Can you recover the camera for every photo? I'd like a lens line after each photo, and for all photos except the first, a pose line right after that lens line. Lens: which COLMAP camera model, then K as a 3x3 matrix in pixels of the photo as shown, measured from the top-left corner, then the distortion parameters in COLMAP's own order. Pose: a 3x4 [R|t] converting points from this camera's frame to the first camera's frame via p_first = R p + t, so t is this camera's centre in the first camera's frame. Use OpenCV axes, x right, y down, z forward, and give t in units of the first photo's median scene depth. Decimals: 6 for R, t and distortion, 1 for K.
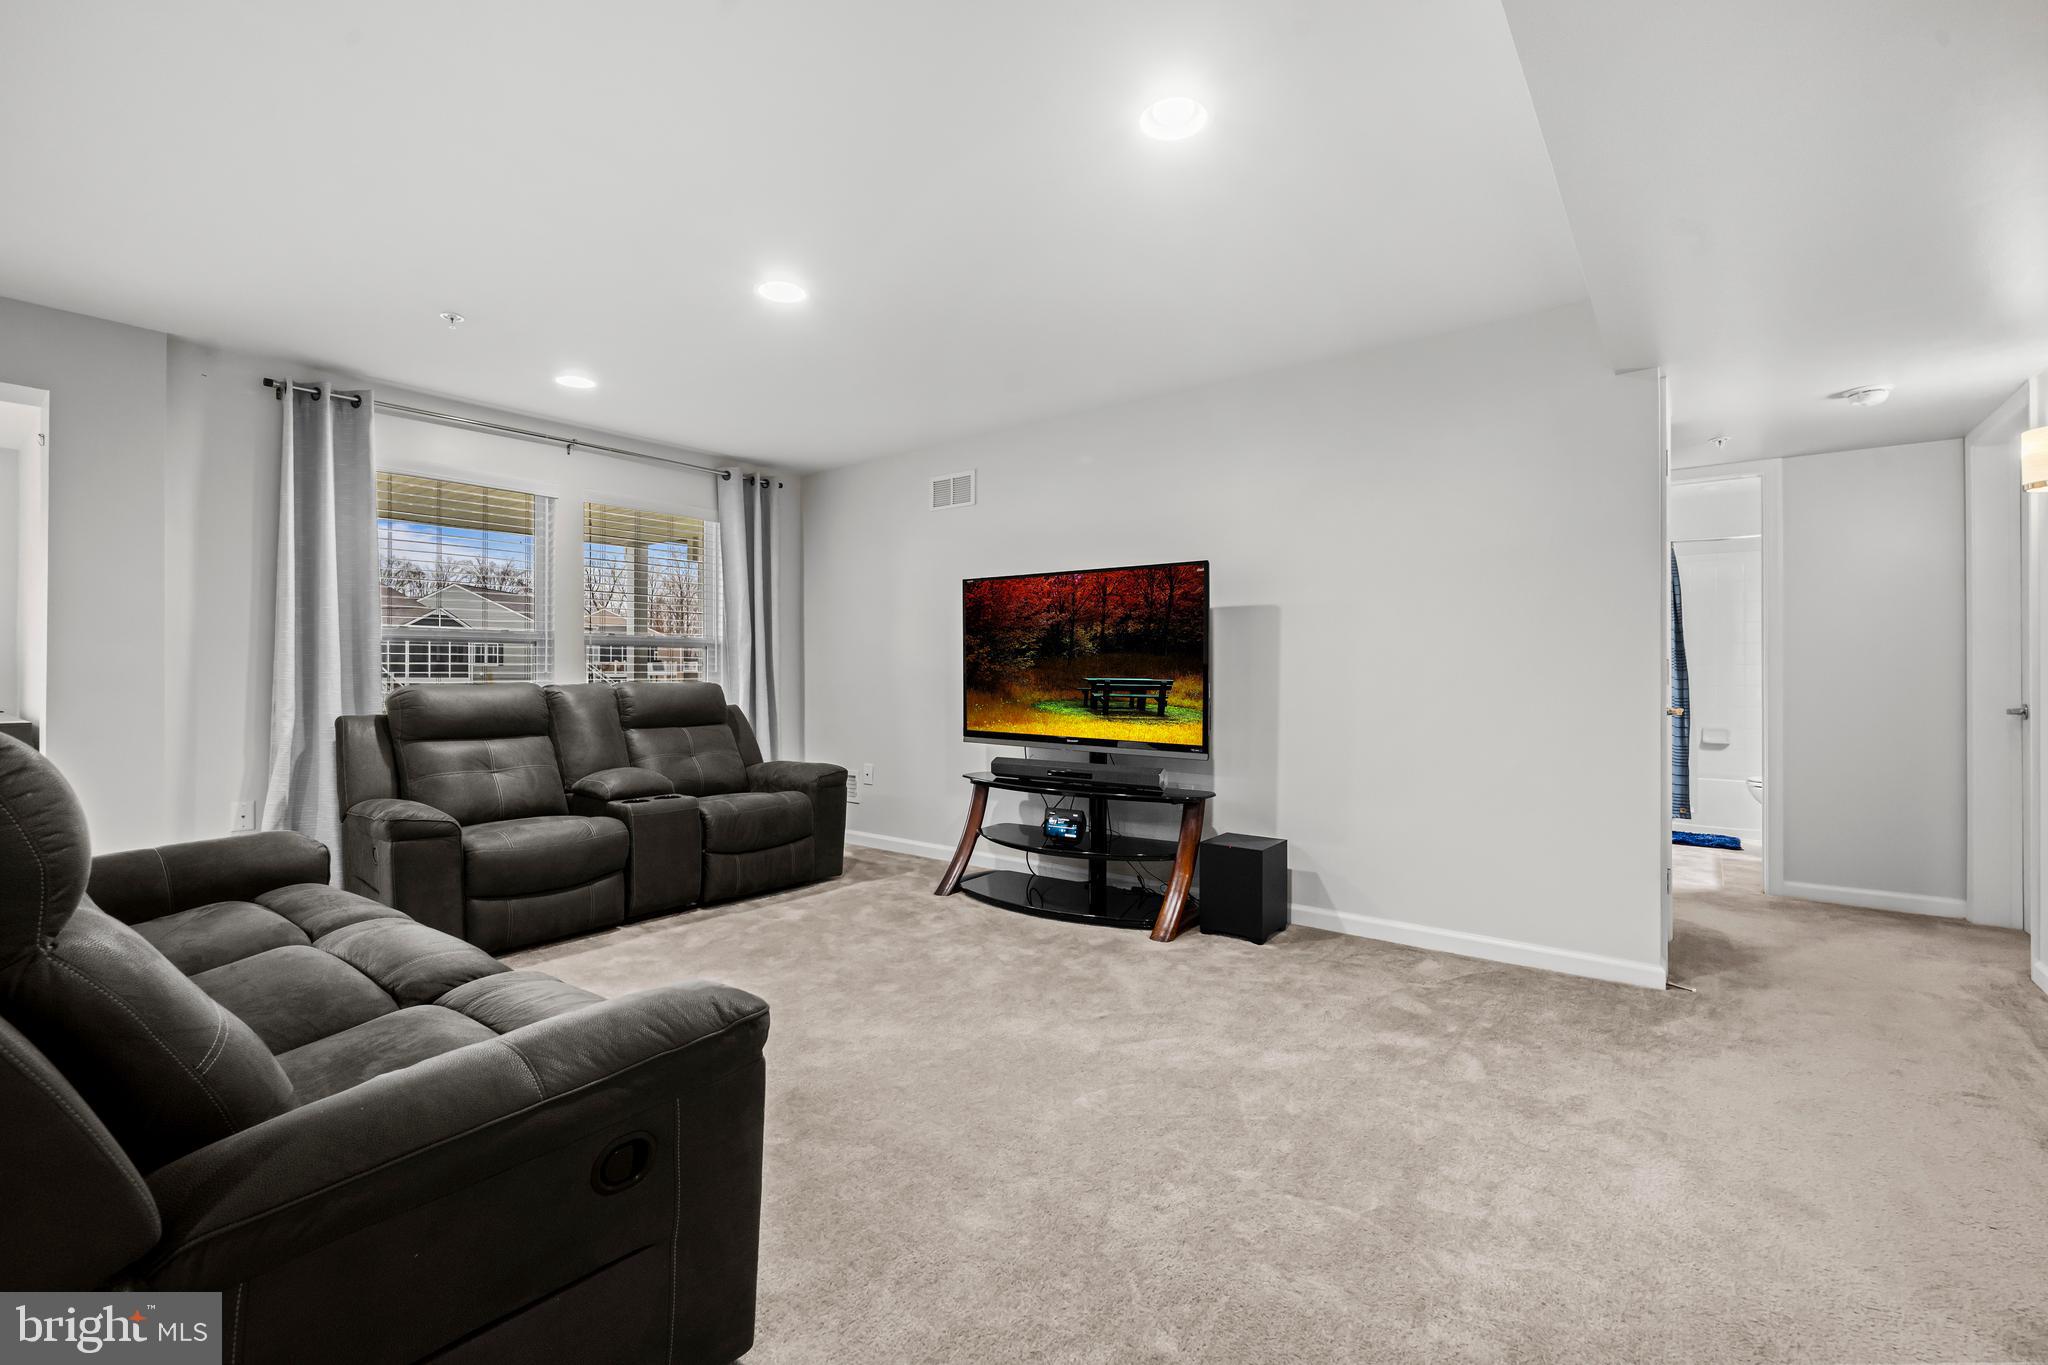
lens RADIAL K [[883.2, 0, 1023.1], [0, 883.2, 668.7], [0, 0, 1]] dist [0.012686, -0.000976]
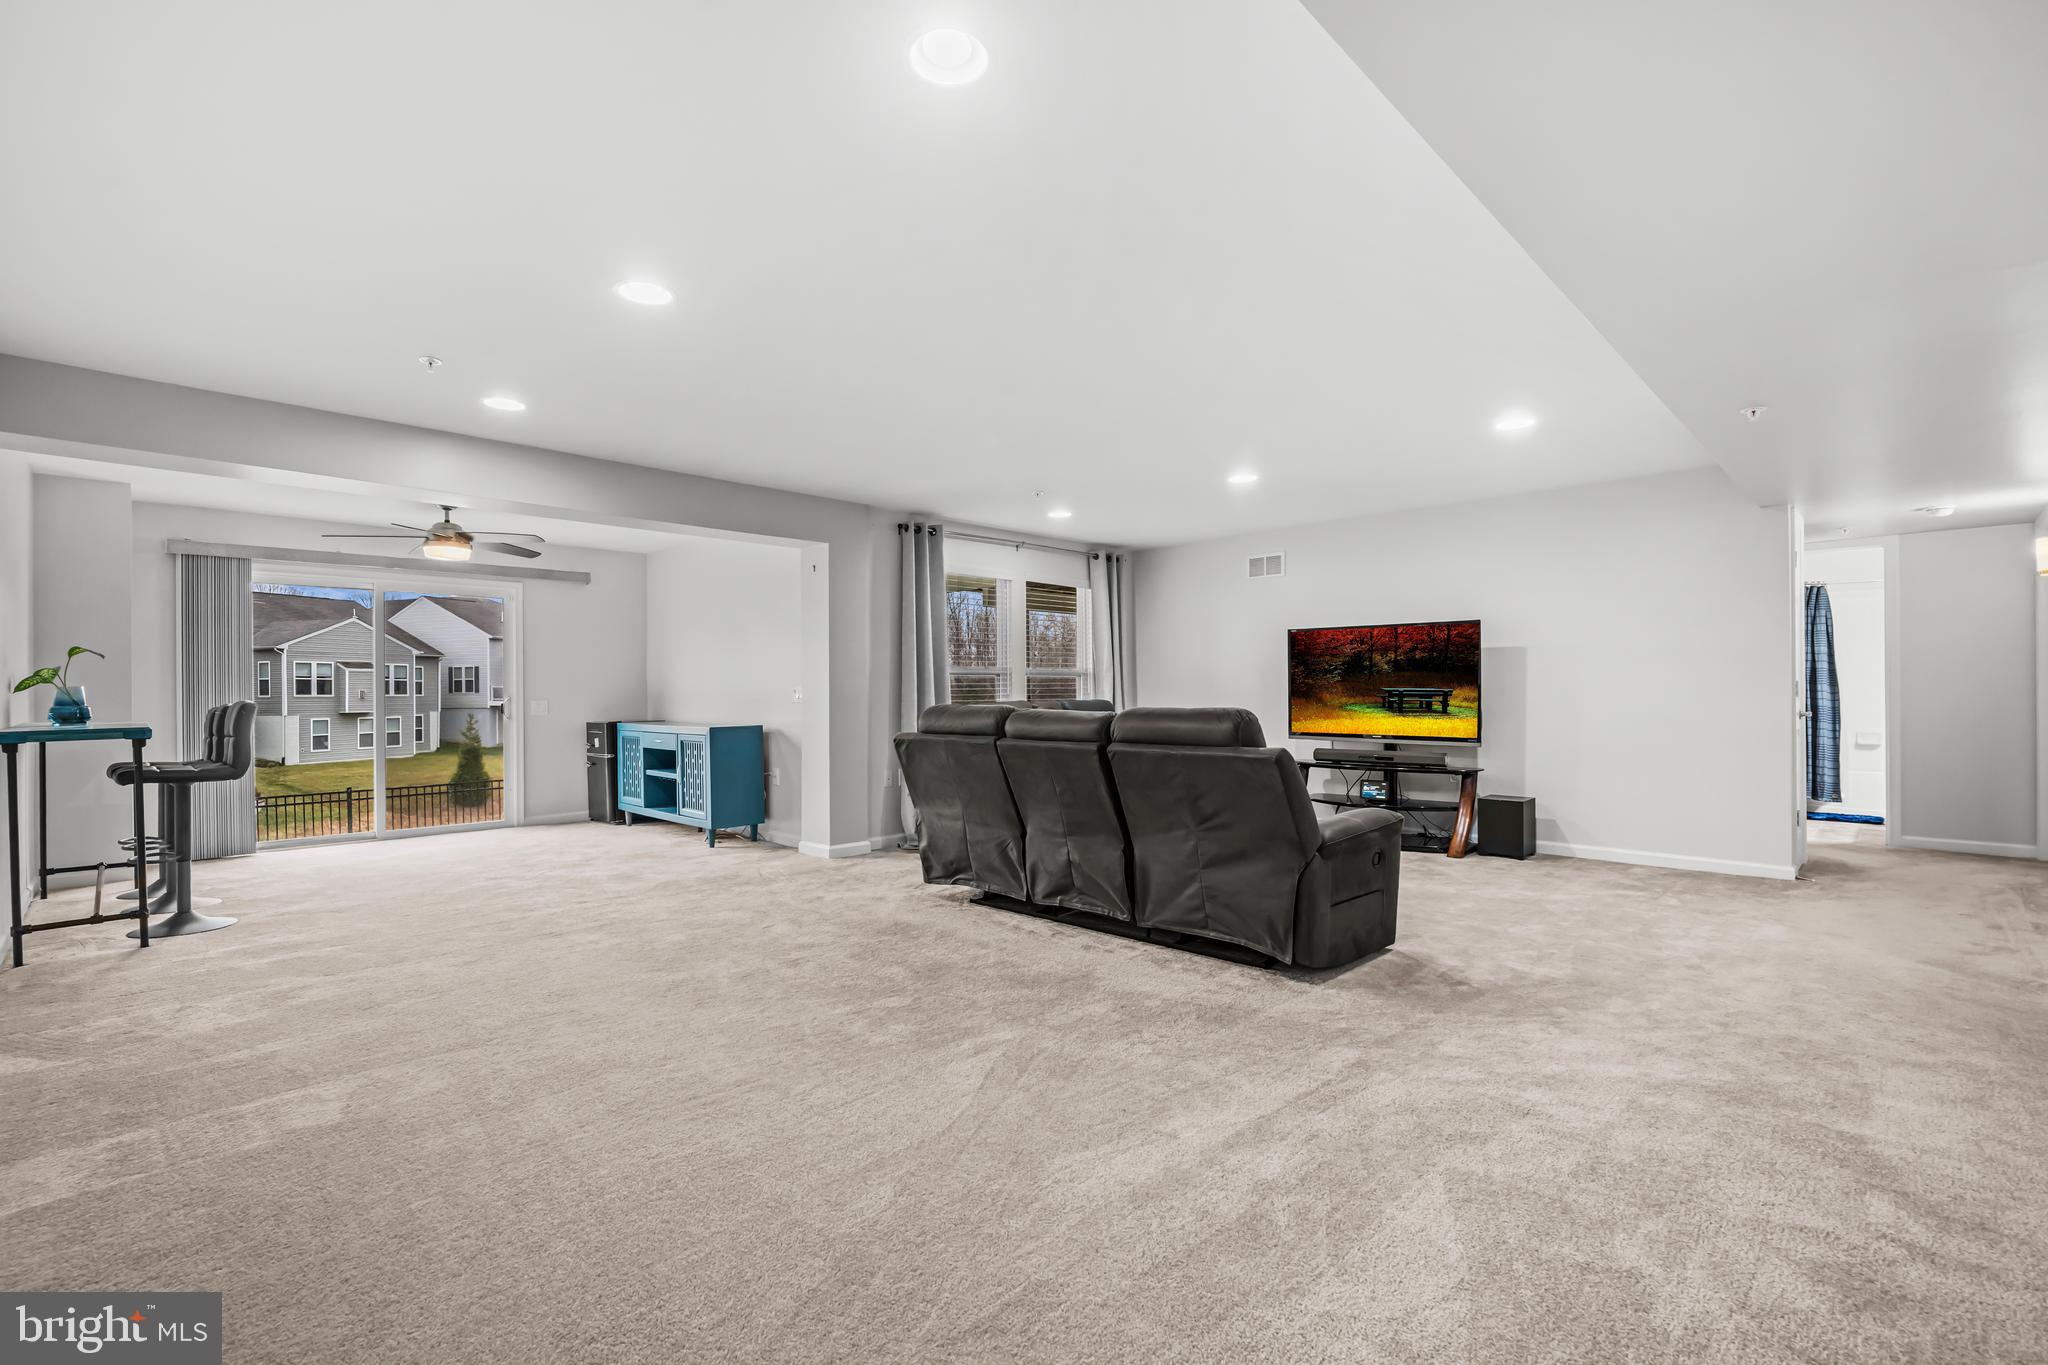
lens RADIAL K [[883.2, 0, 1008.0], [0, 883.2, 684.1], [0, 0, 1]] dist [0.012686, -0.000976]
pose [[0.991733, -0.007992, -0.128072, -0.393215], [0.007674, 0.999966, -0.002978, -0.006528], [0.128091, 0.001970, 0.991760, -0.620404]]
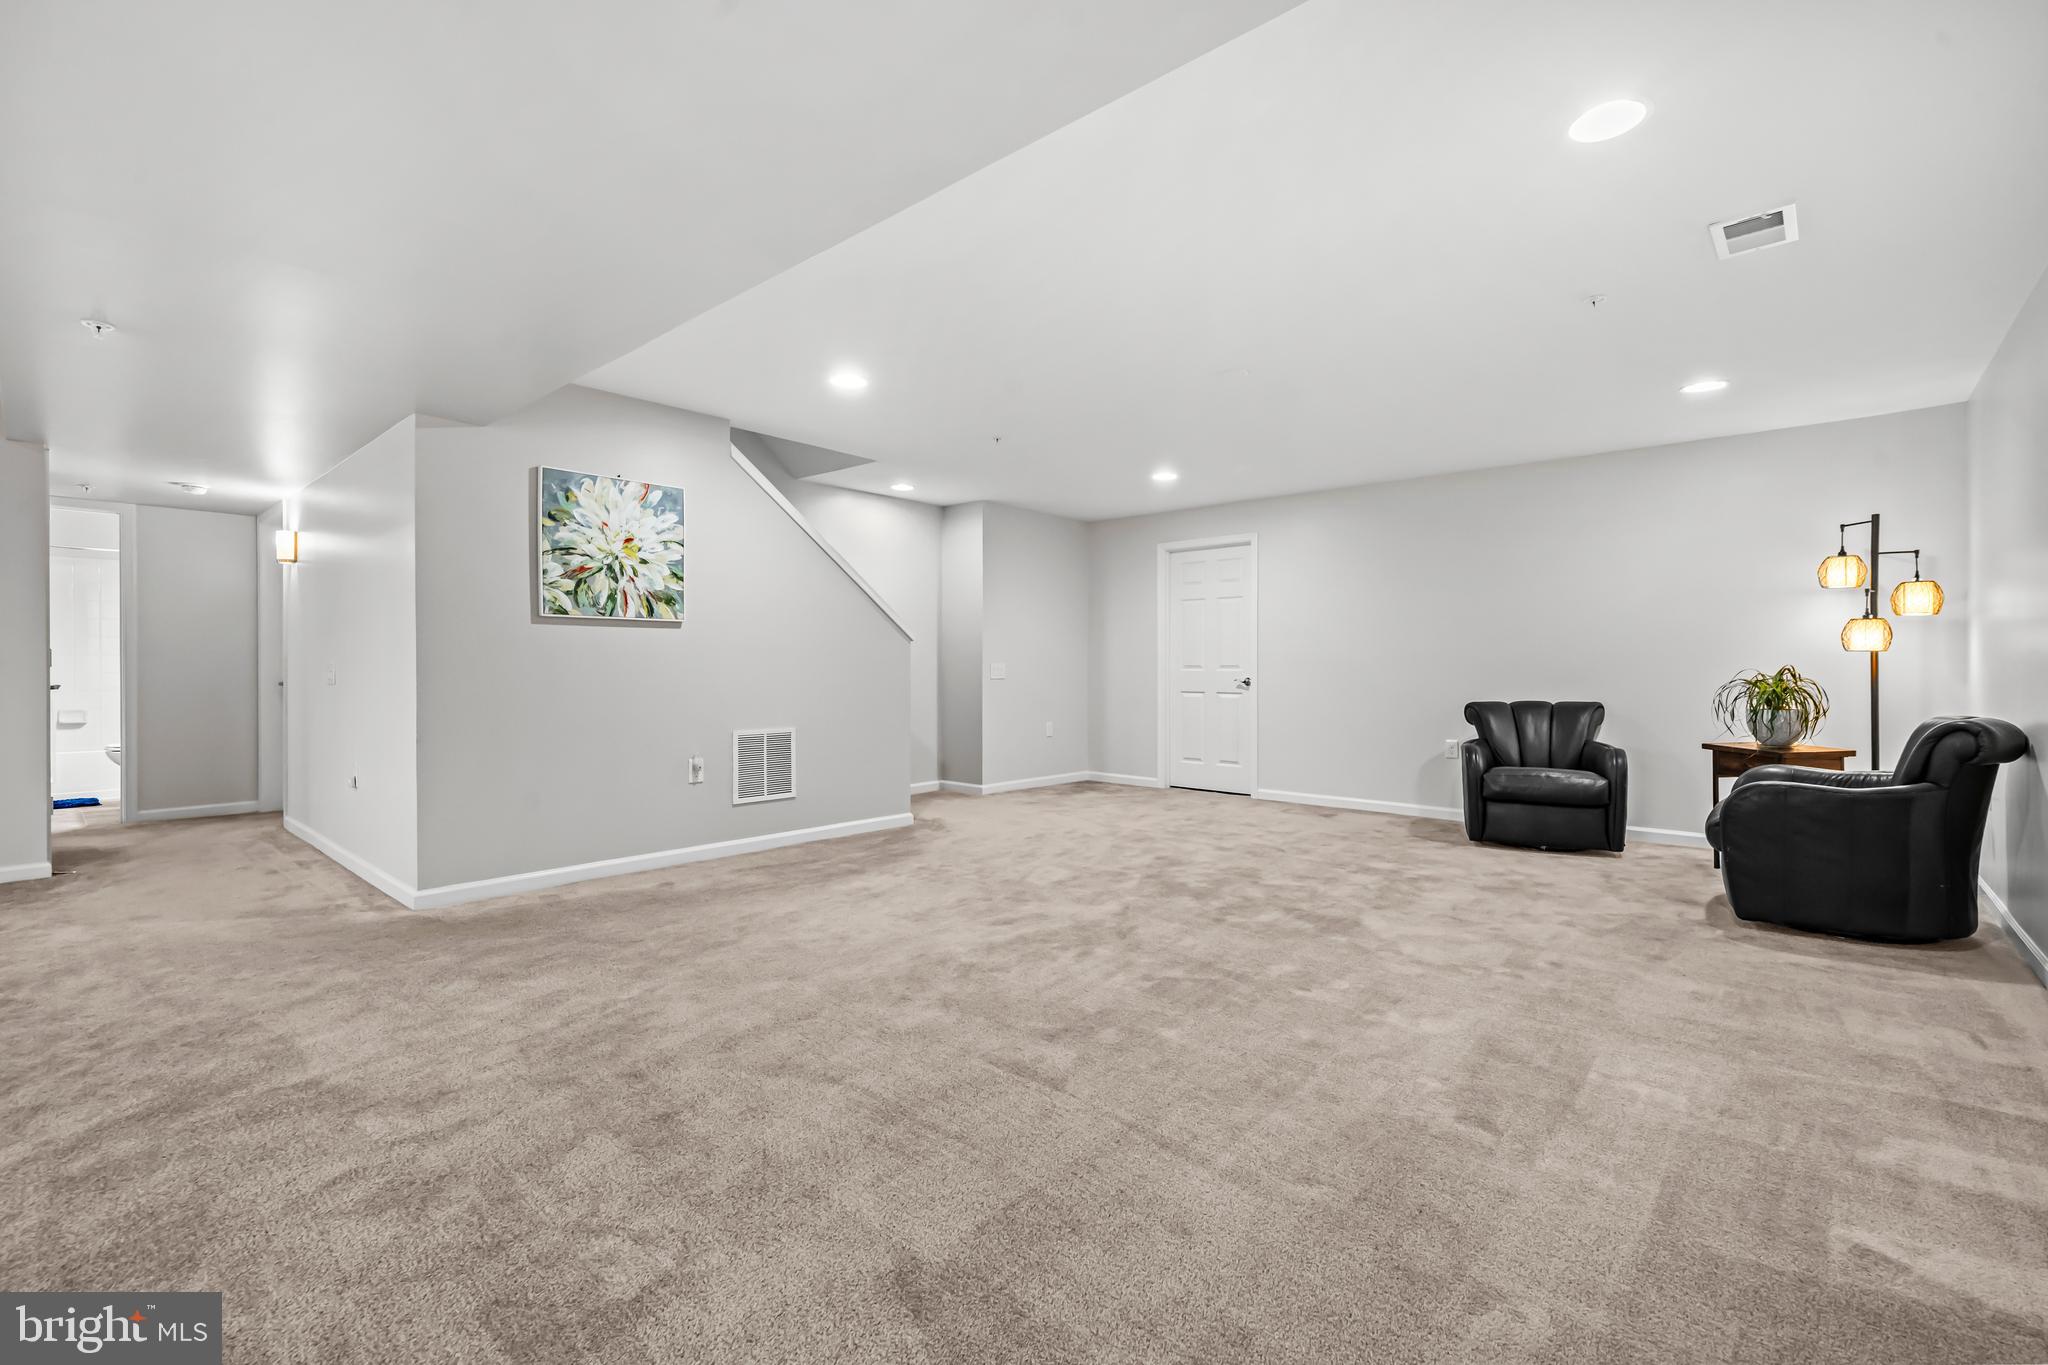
lens RADIAL K [[883.2, 0, 1033.4], [0, 883.2, 674.5], [0, 0, 1]] dist [0.012686, -0.000976]
pose [[0.074429, -0.004413, 0.997217, -0.458803], [-0.009922, 0.999937, 0.005166, 0.007175], [-0.997177, -0.010278, 0.074380, -0.523379]]
